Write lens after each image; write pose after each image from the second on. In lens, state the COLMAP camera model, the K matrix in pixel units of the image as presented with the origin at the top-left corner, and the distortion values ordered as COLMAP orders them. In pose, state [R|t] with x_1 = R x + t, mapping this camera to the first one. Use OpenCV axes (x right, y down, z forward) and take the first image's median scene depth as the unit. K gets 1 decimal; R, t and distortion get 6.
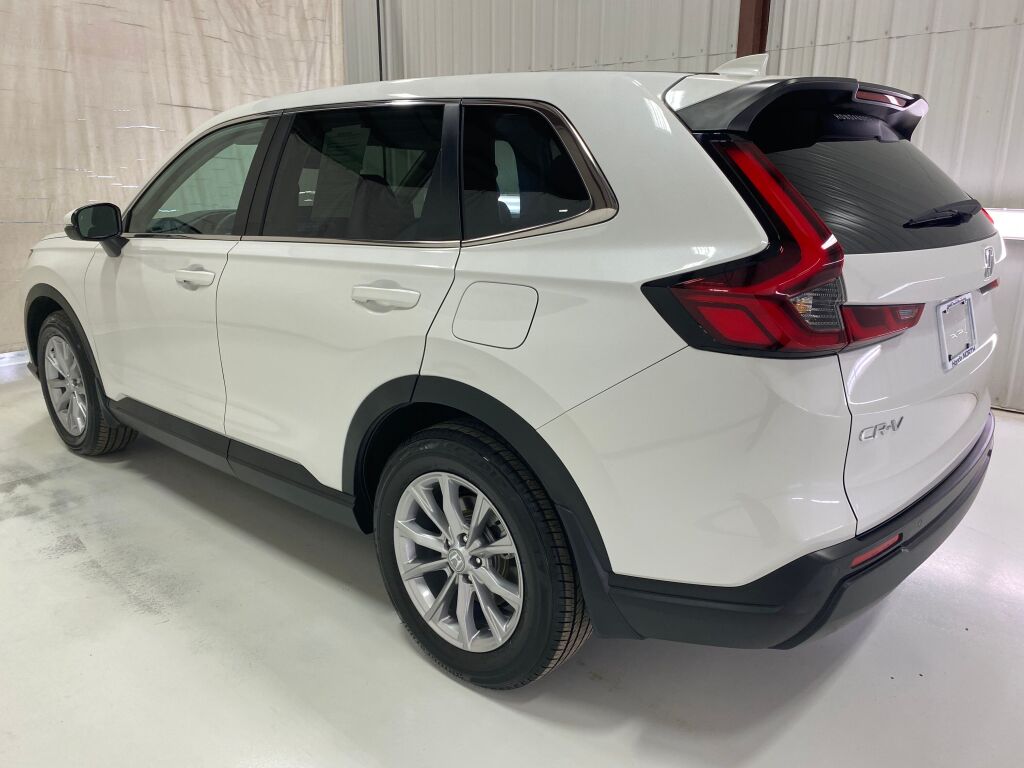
lens RADIAL K [[774.9, 0, 527.0], [0, 774.9, 384.4], [0, 0, 1]] dist [0.020571, -0.013927]
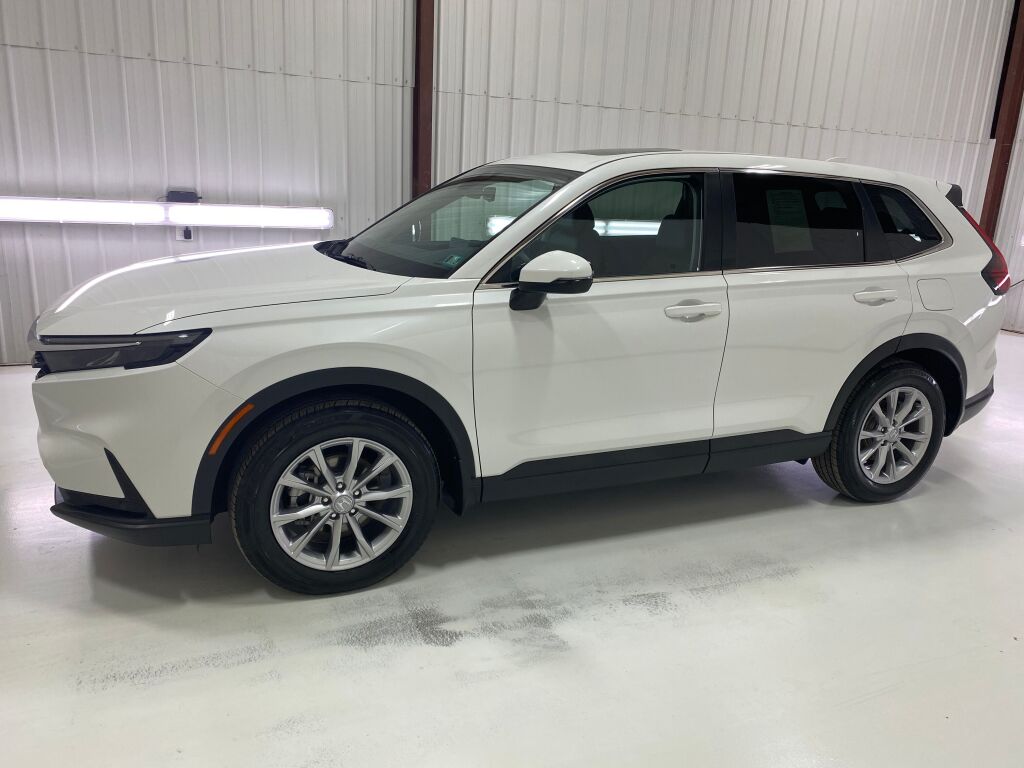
lens RADIAL K [[774.9, 0, 516.6], [0, 774.9, 379.4], [0, 0, 1]] dist [0.020571, -0.013927]
pose [[0.423110, -0.207670, 0.881959, -1.553869], [0.192309, 0.971786, 0.136563, -0.242687], [-0.885435, 0.111827, 0.451109, 0.718832]]
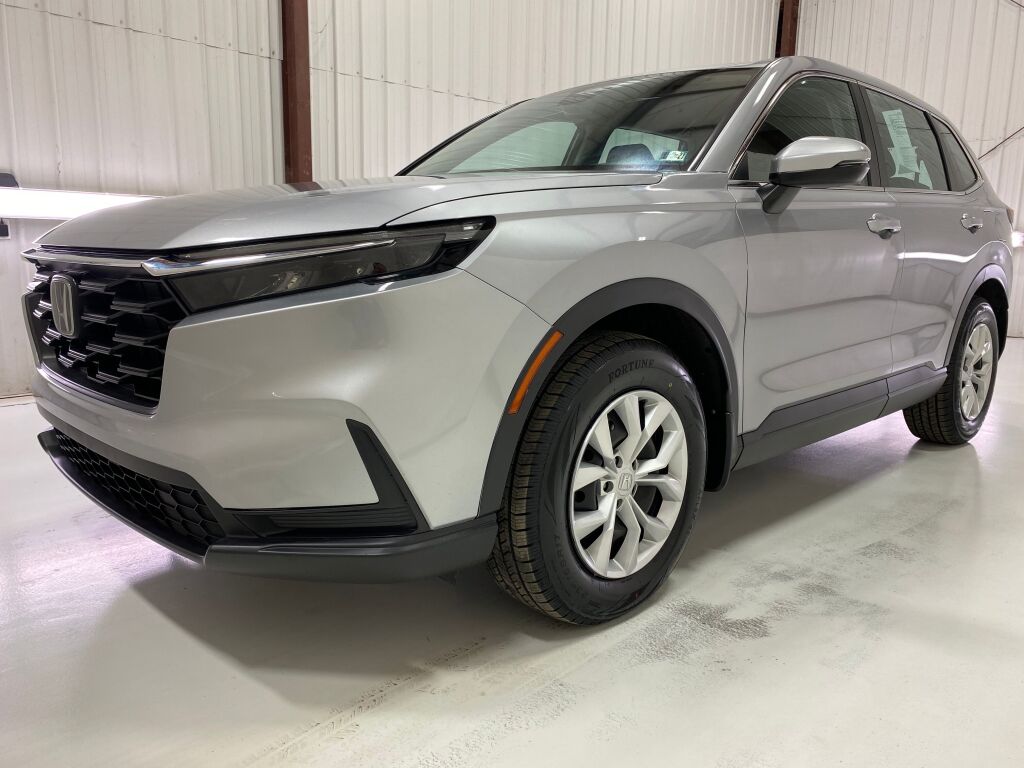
lens RADIAL K [[774.9, 0, 511.0], [0, 774.9, 382.7], [0, 0, 1]] dist [0.020571, -0.013927]
pose [[0.088637, -0.177317, 0.980154, -1.478390], [0.244819, 0.957719, 0.151119, -0.211262], [-0.965509, 0.226566, 0.128300, 1.367765]]
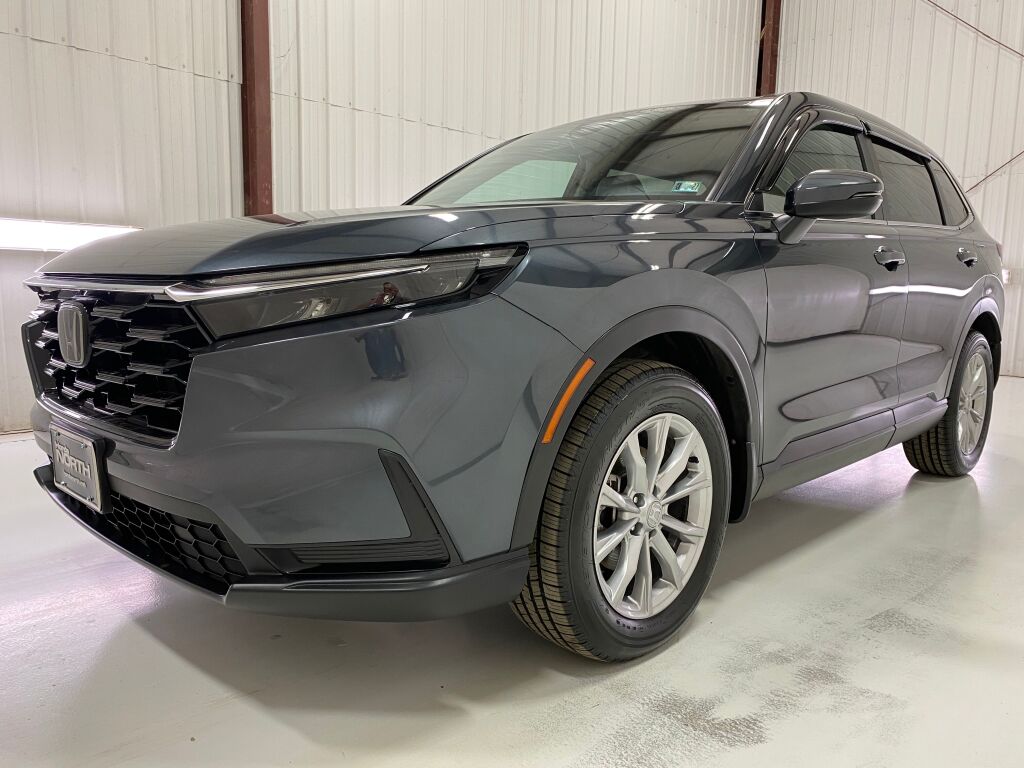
lens RADIAL K [[774.9, 0, 513.1], [0, 774.9, 381.4], [0, 0, 1]] dist [0.020571, -0.013927]
pose [[0.058772, -0.131672, 0.989550, -1.468716], [0.242332, 0.963495, 0.113812, -0.214954], [-0.968412, 0.233110, 0.088535, 1.407550]]
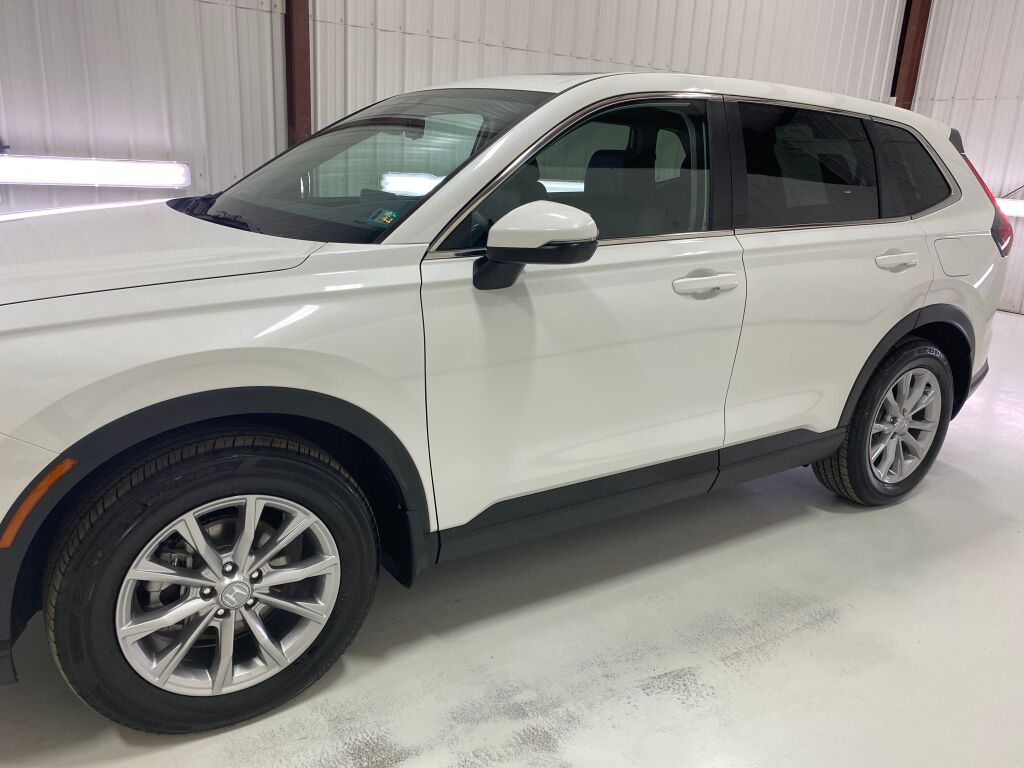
lens RADIAL K [[774.9, 0, 510.5], [0, 774.9, 383.2], [0, 0, 1]] dist [0.020571, -0.013927]
pose [[0.277155, -0.259634, 0.925081, -1.297554], [0.202387, 0.956973, 0.207950, -0.251771], [-0.939268, 0.129590, 0.317777, 0.934886]]
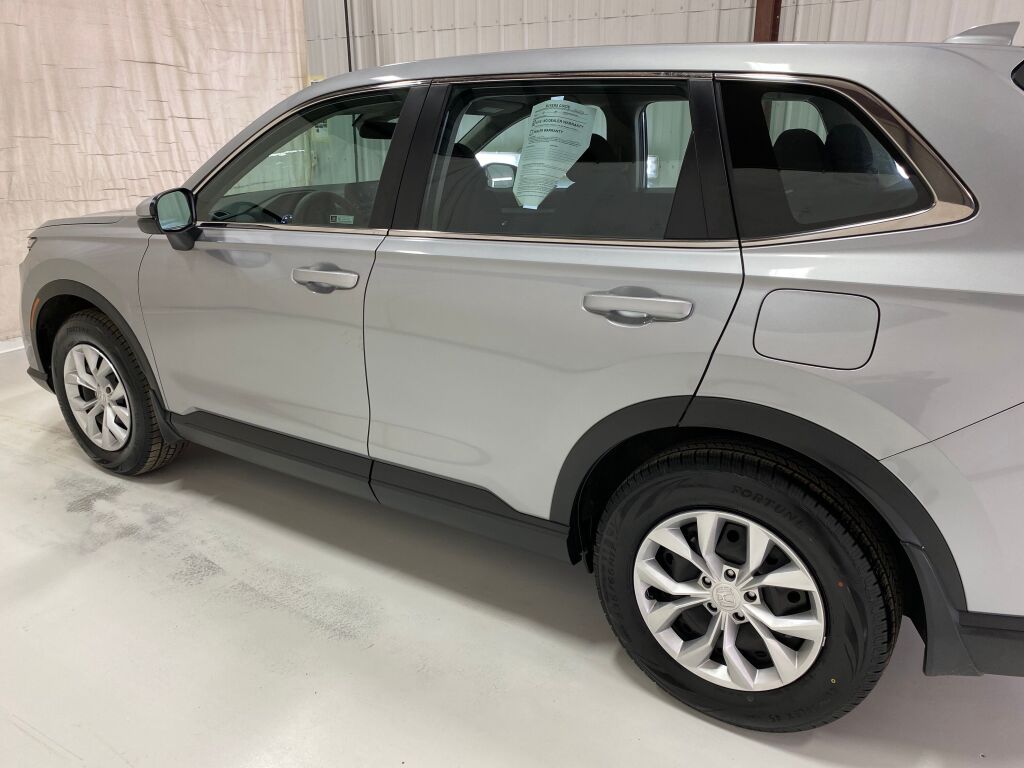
lens RADIAL K [[774.9, 0, 523.9], [0, 774.9, 374.3], [0, 0, 1]] dist [0.020571, -0.013927]
pose [[0.990157, -0.049308, 0.130986, -0.323624], [0.042514, 0.997626, 0.054176, -0.067934], [-0.133346, -0.048074, 0.989903, 0.114960]]
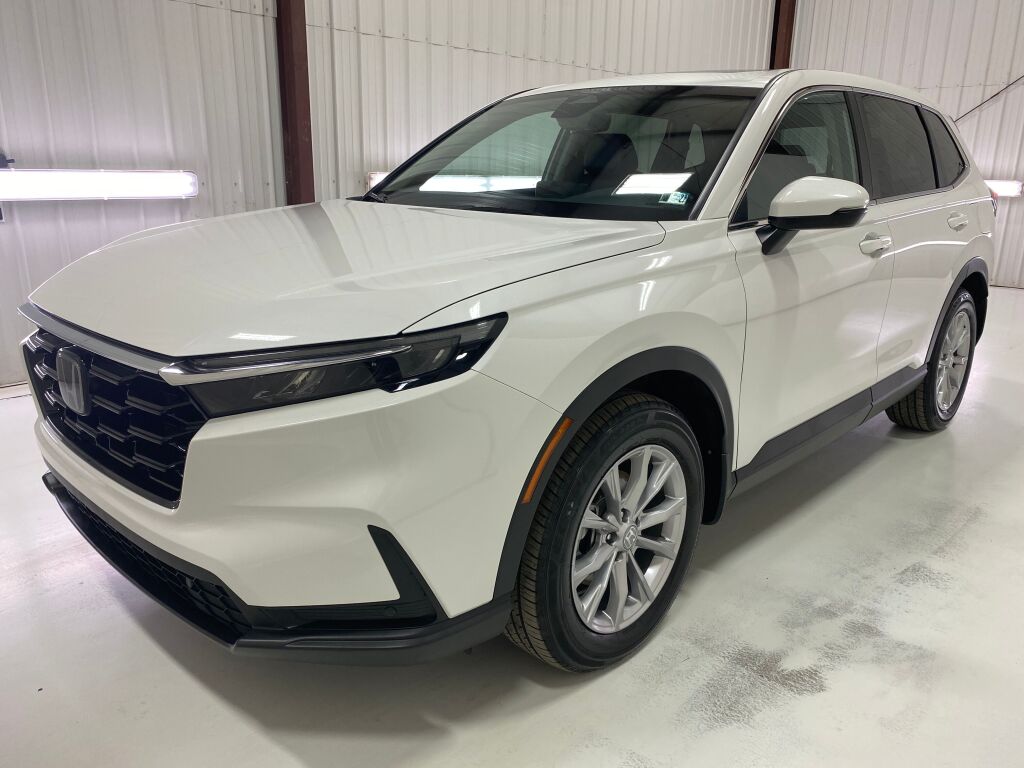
lens RADIAL K [[774.9, 0, 513.3], [0, 774.9, 378.3], [0, 0, 1]] dist [0.020571, -0.013927]
pose [[0.055562, -0.268106, 0.961786, -1.467487], [0.246986, 0.937028, 0.246936, -0.338777], [-0.967425, 0.223828, 0.118282, 1.362649]]
